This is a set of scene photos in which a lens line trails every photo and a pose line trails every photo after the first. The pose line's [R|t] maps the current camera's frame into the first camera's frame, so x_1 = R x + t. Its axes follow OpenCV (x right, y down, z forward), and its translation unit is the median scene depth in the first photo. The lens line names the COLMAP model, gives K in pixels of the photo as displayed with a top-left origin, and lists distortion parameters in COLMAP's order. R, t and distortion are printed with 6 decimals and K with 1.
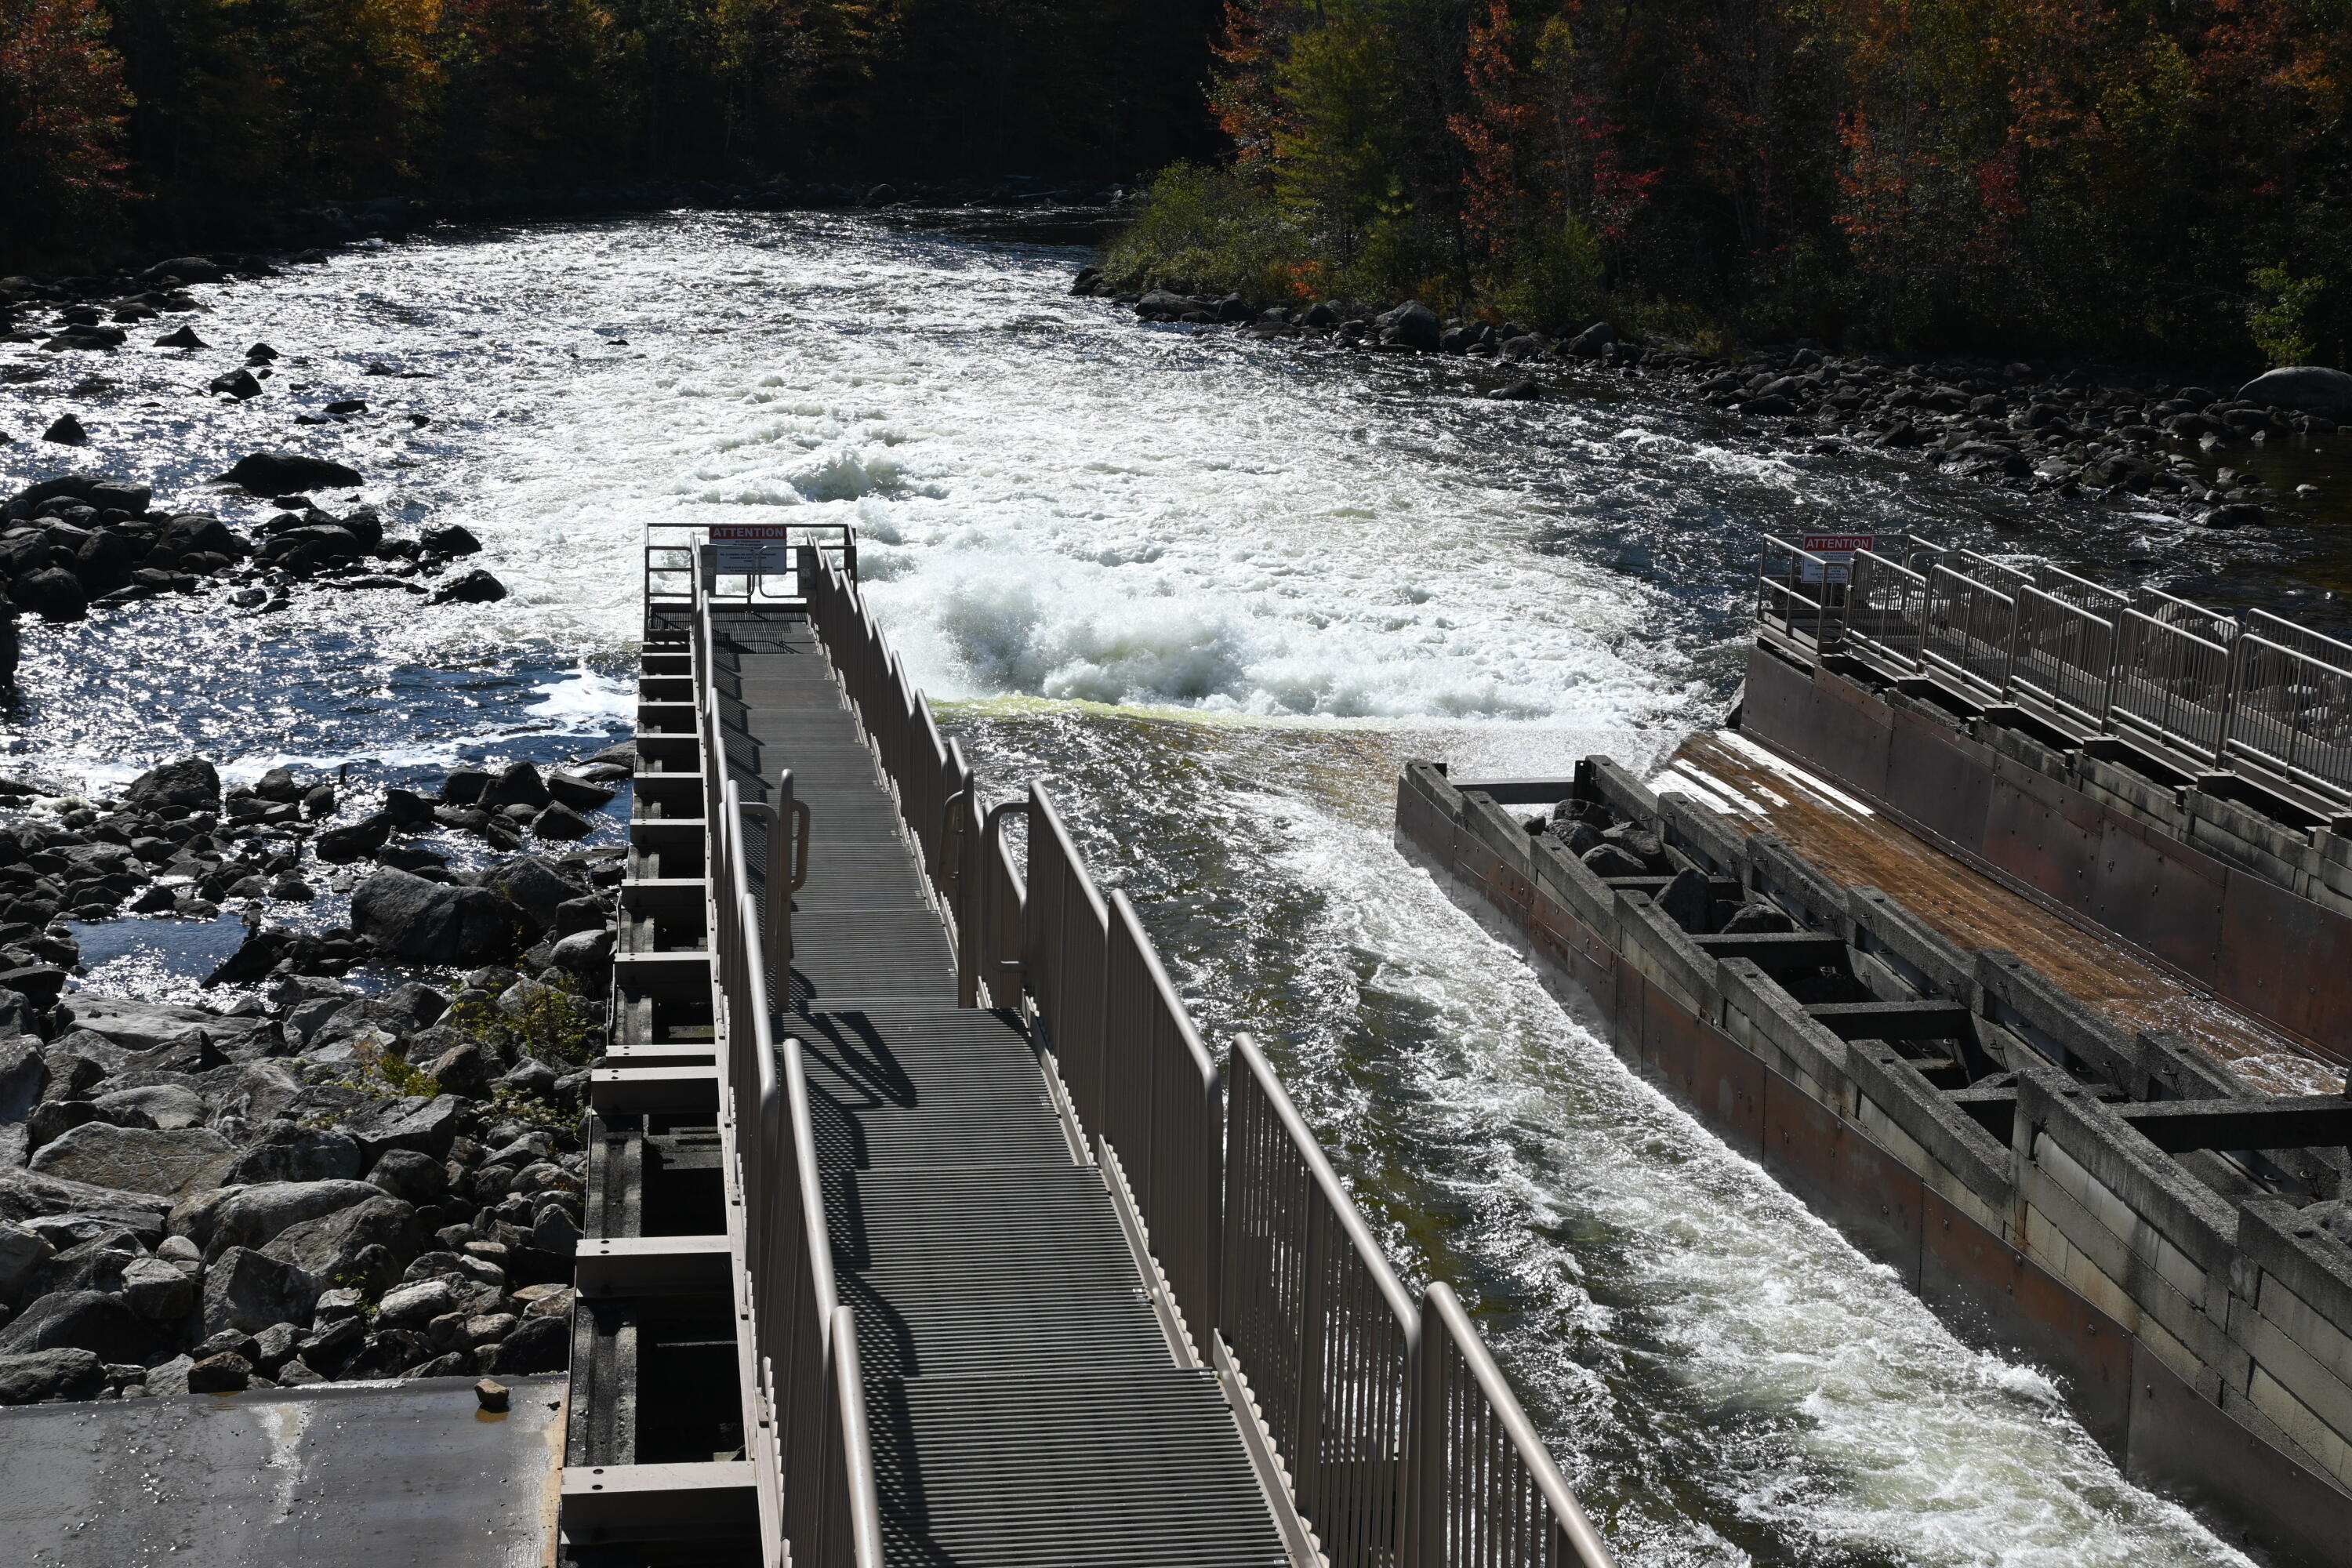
lens RADIAL K [[3072.9, 0, 1179.6], [0, 3072.9, 777.0], [0, 0, 1]] dist [-0.007100, 0.000000]
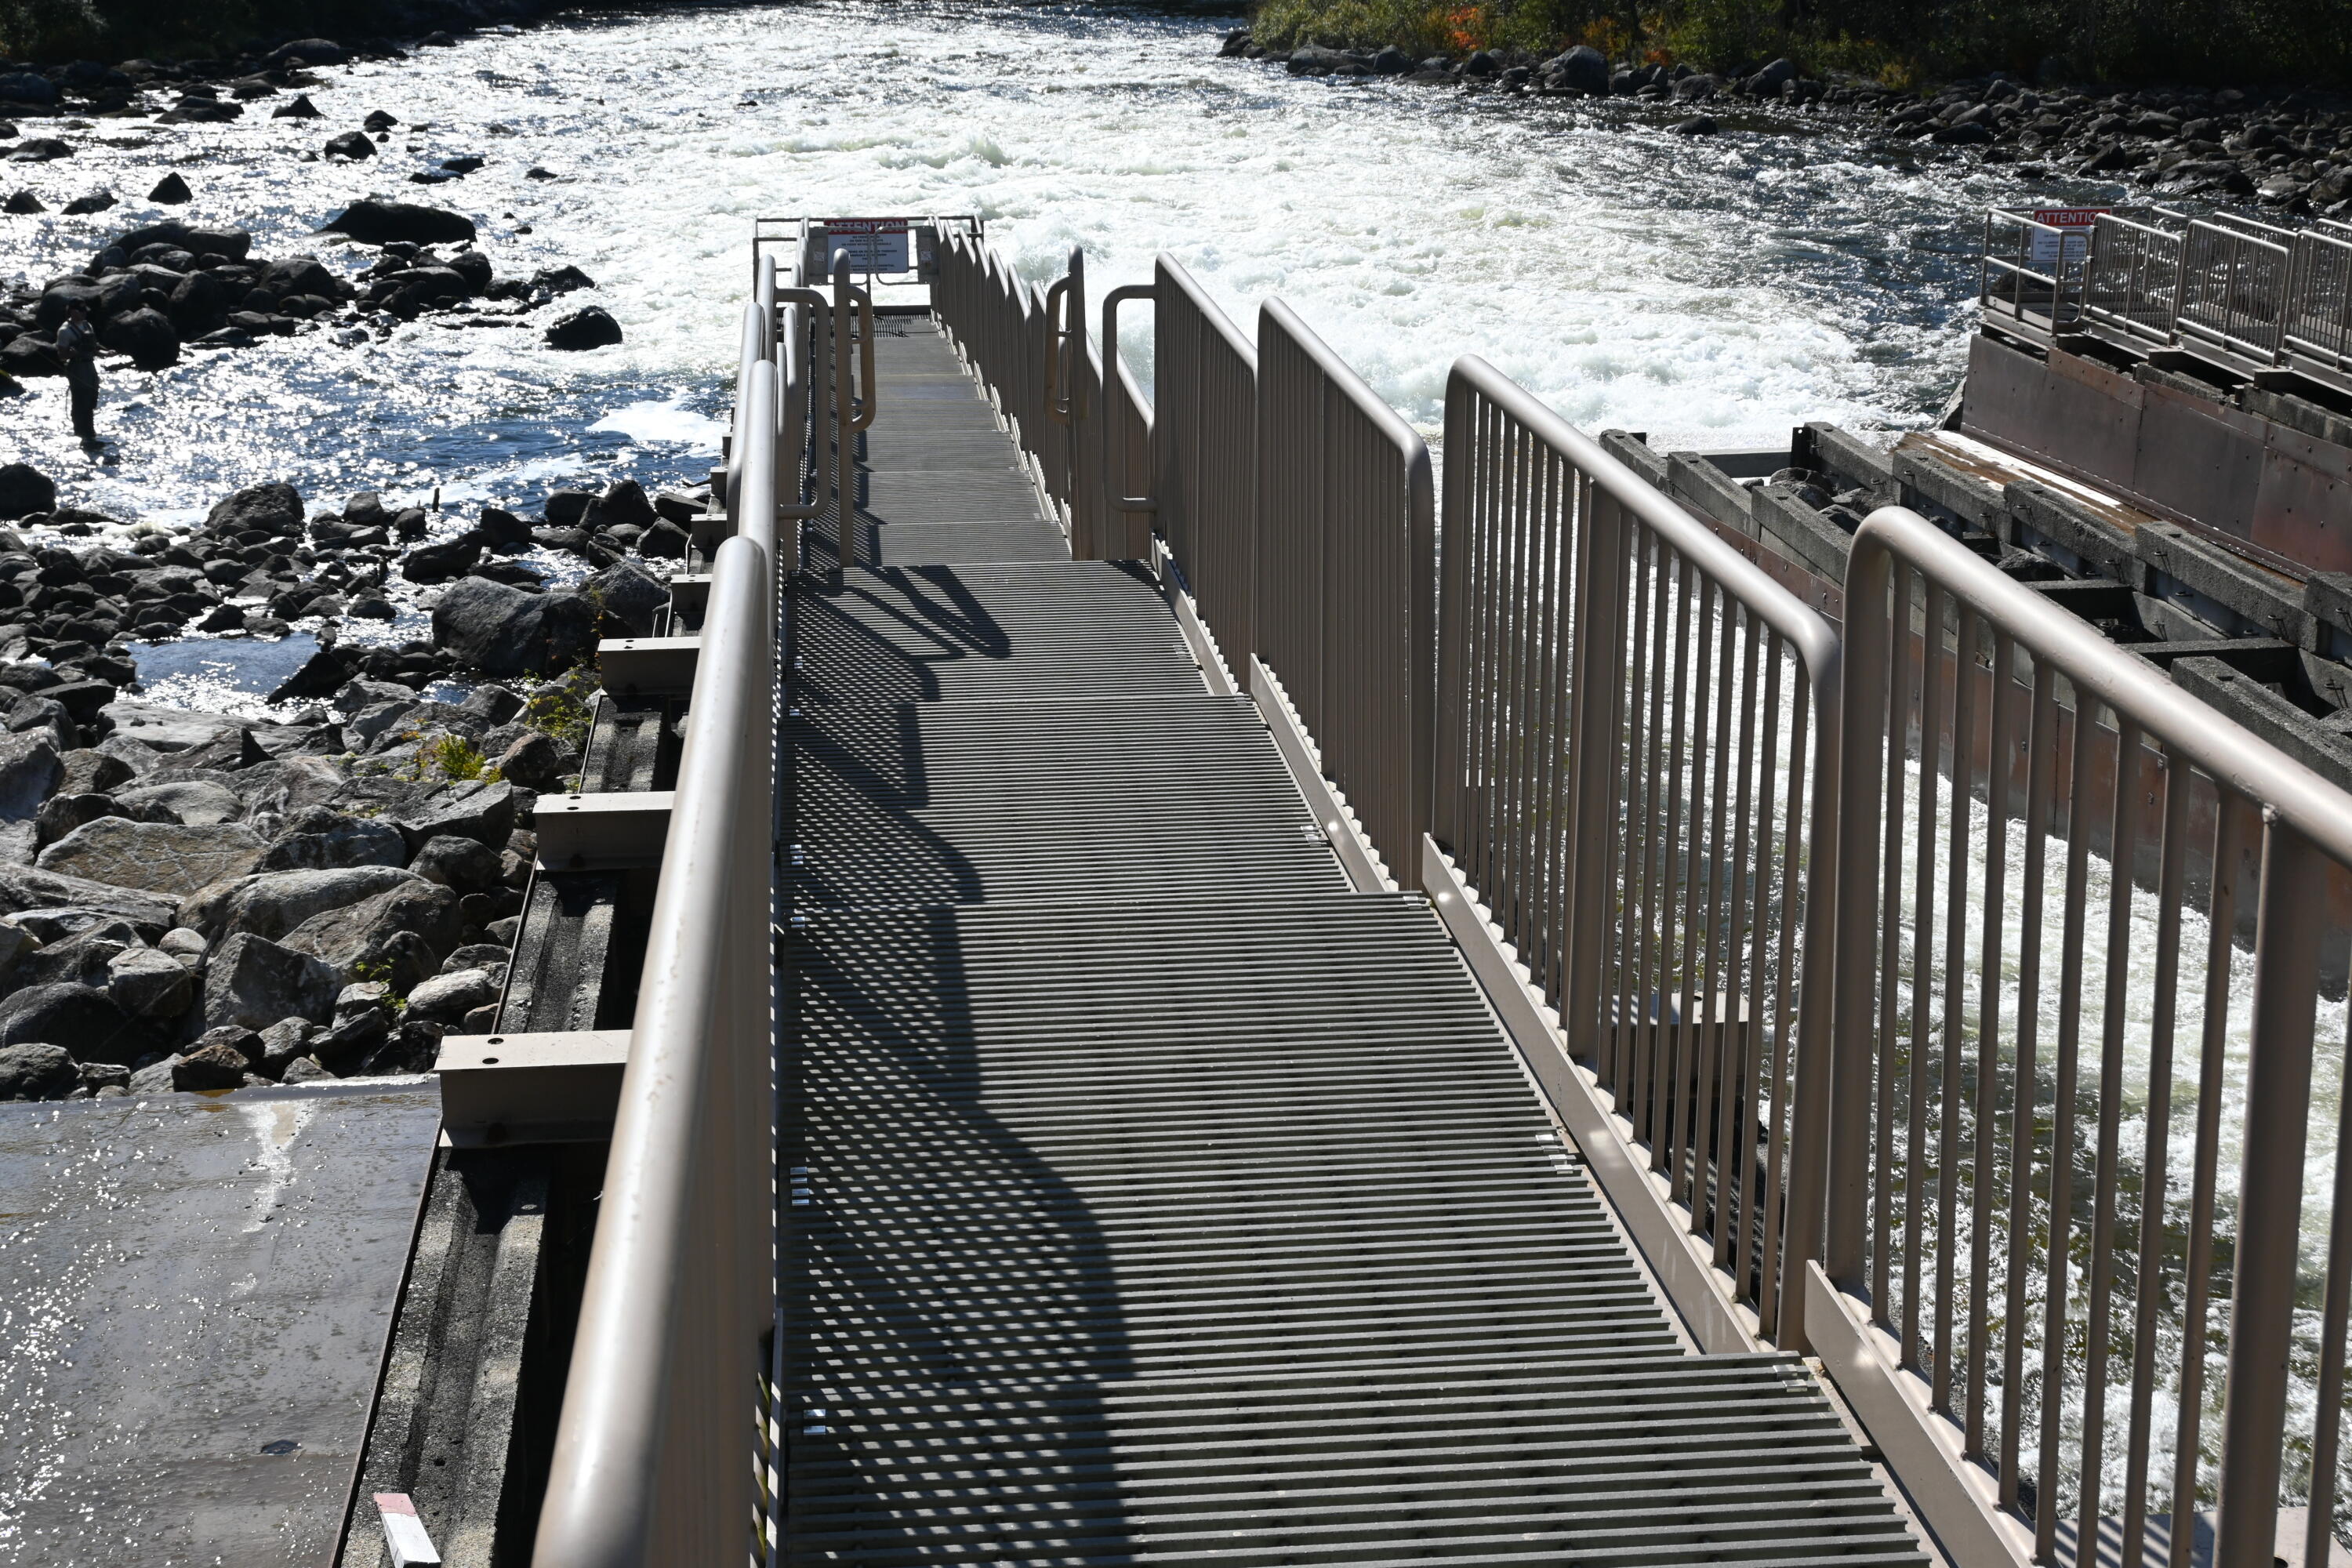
lens RADIAL K [[3072.9, 0, 1171.3], [0, 3072.9, 788.5], [0, 0, 1]] dist [-0.007100, 0.000000]
pose [[0.998372, -0.013972, -0.055307, -0.001793], [0.017440, 0.997879, 0.062713, 0.035894], [0.054314, -0.063575, 0.996498, 0.095087]]
